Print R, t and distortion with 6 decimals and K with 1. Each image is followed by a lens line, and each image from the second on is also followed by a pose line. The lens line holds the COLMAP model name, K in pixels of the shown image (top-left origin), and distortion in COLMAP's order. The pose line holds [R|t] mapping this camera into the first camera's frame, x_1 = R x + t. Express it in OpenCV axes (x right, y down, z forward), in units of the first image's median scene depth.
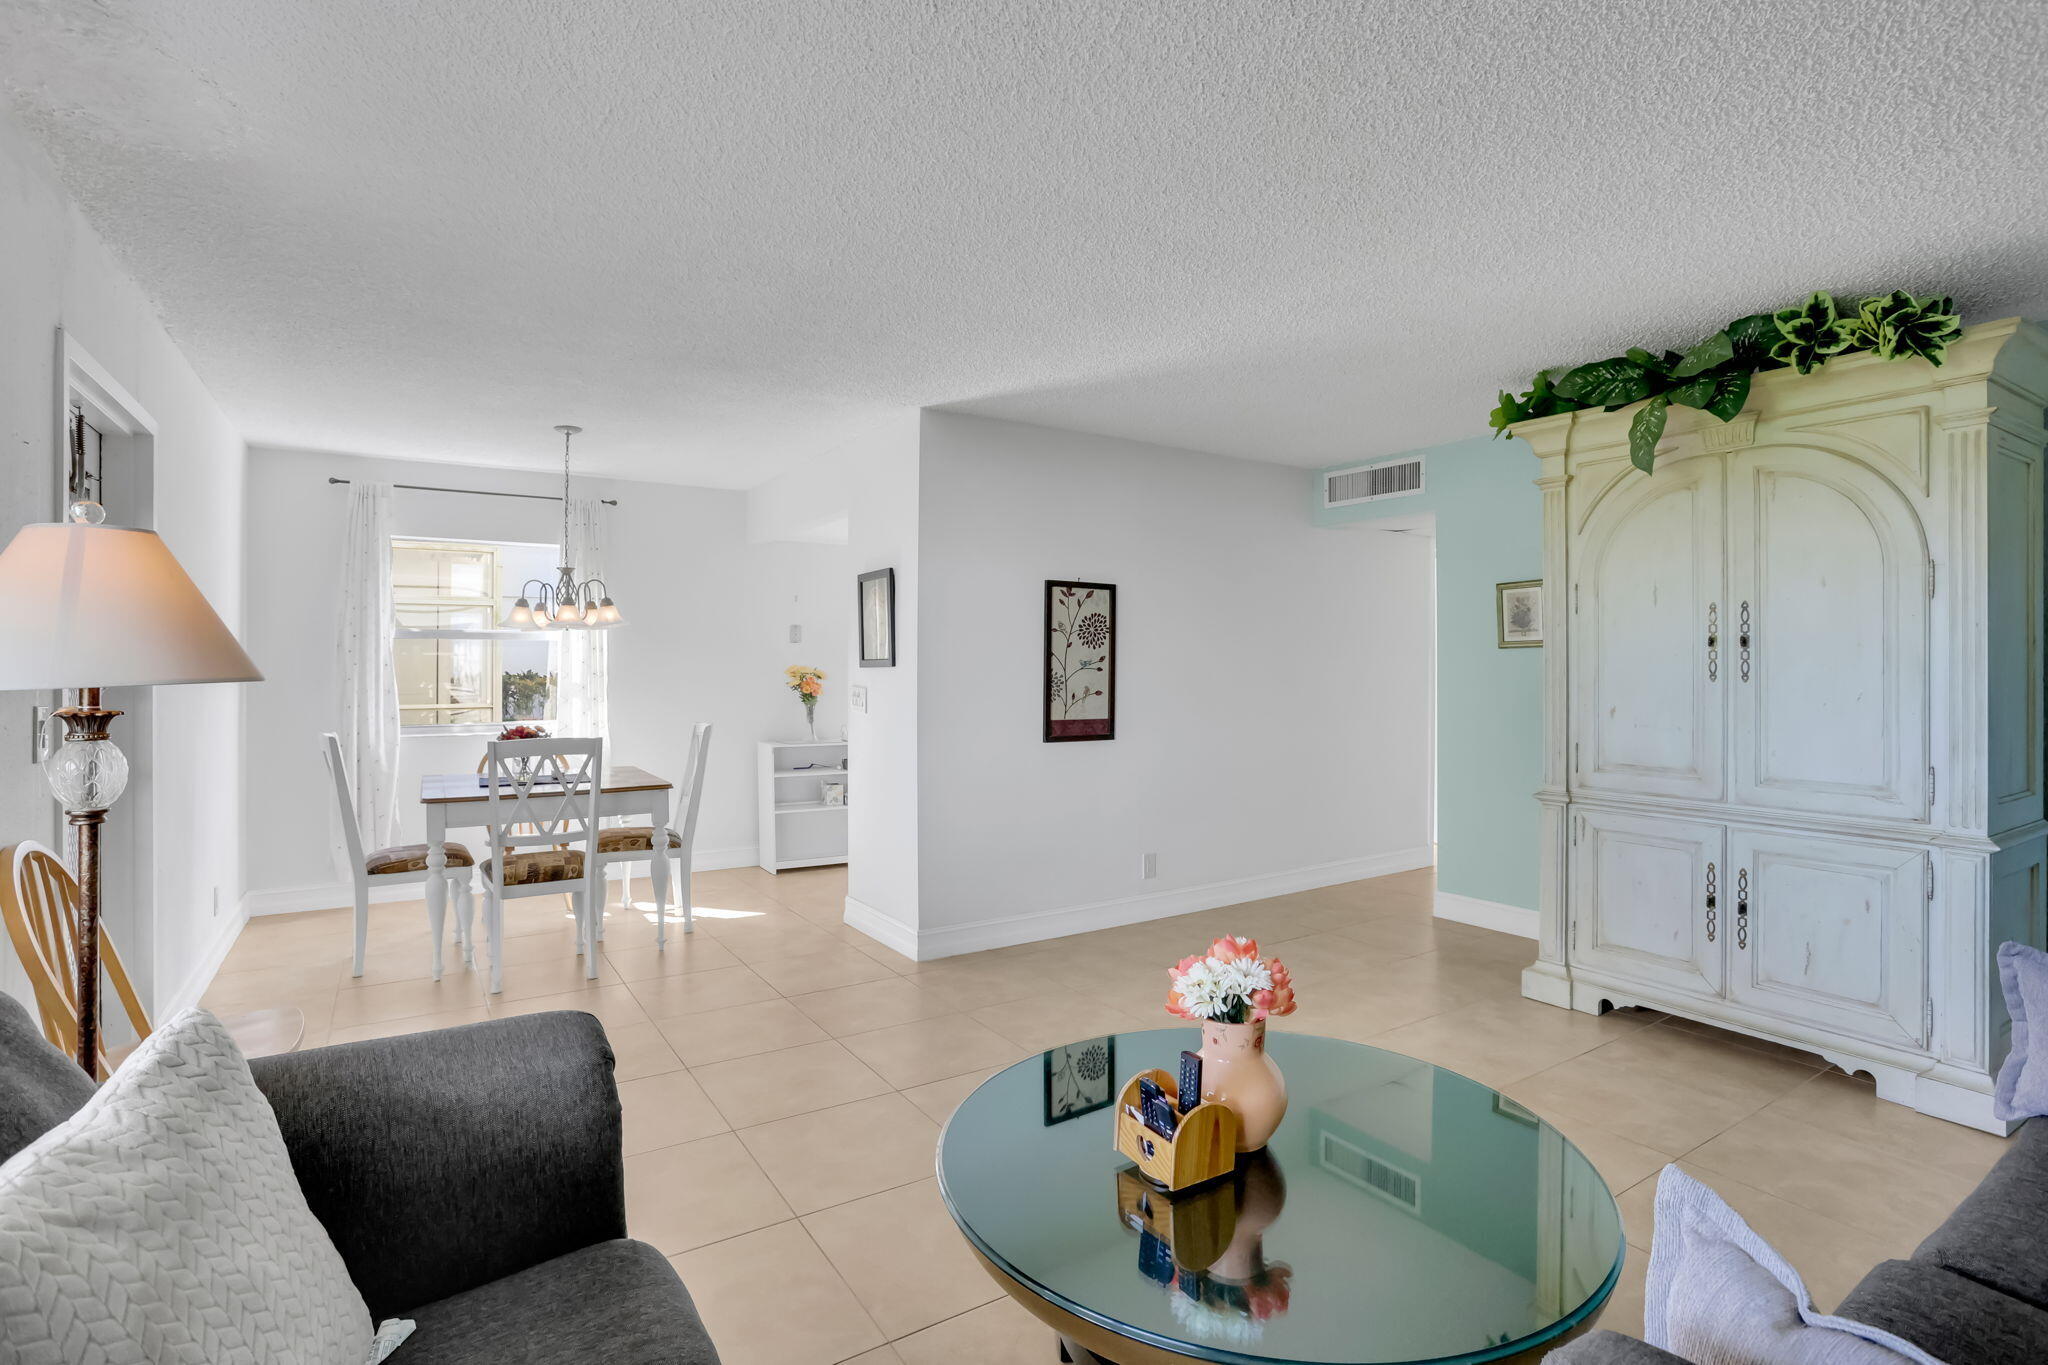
lens RADIAL K [[1001.3, 0, 1018.7], [0, 1001.3, 665.3], [0, 0, 1]] dist [-0.071837, 0.036894]
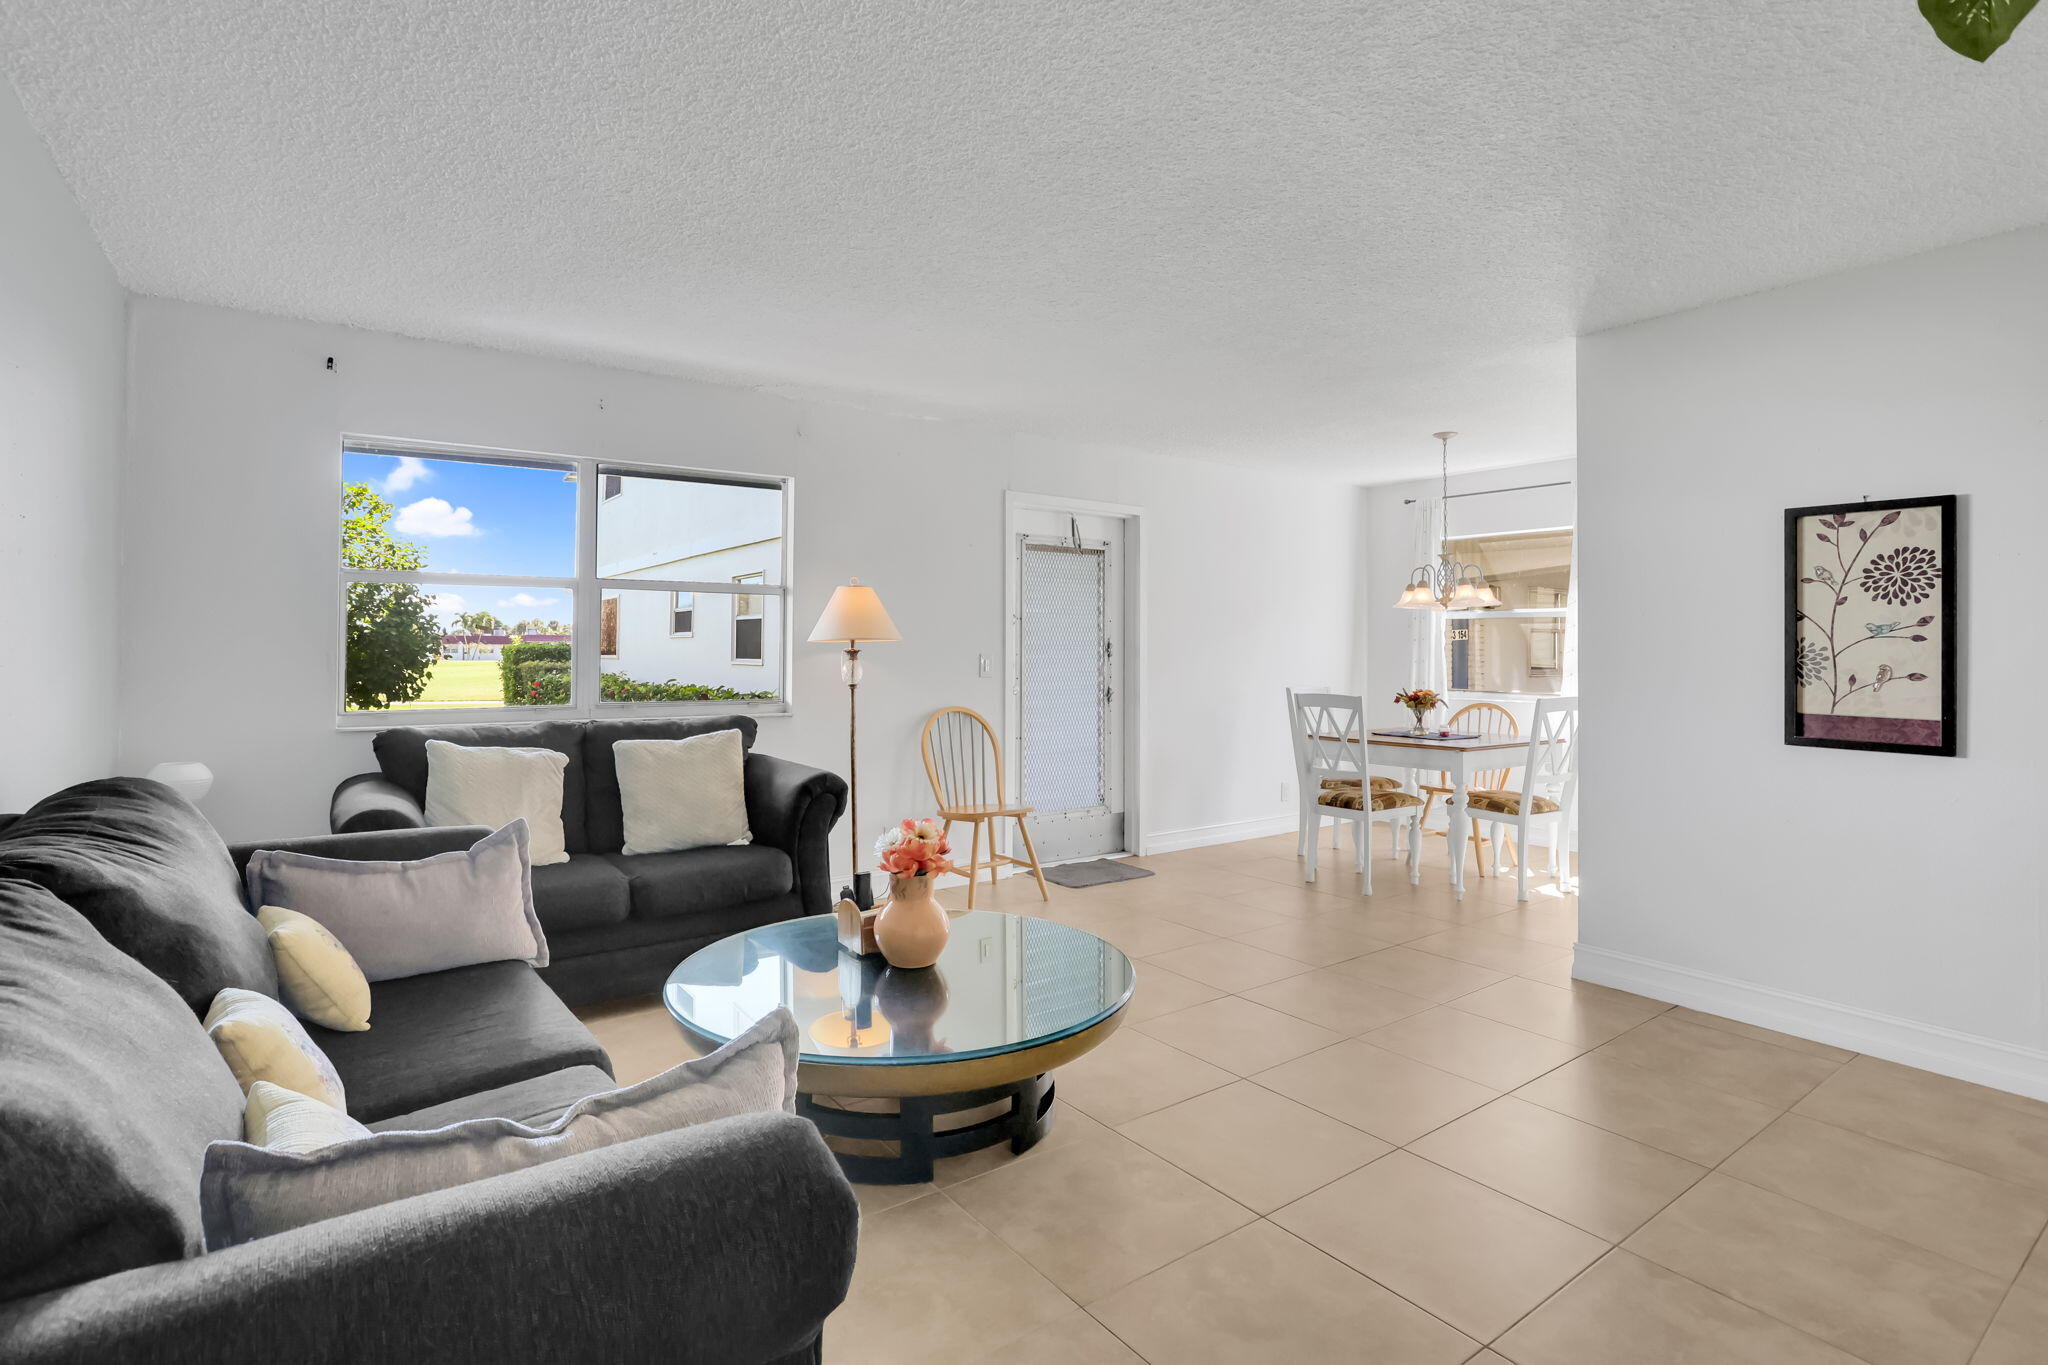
lens RADIAL K [[1001.3, 0, 1018.7], [0, 1001.3, 665.3], [0, 0, 1]] dist [-0.071837, 0.036894]
pose [[0.059020, 0.015076, -0.998143, 0.651046], [-0.006155, 0.999872, 0.014738, 0.015534], [0.998238, 0.005273, 0.059106, 0.422545]]
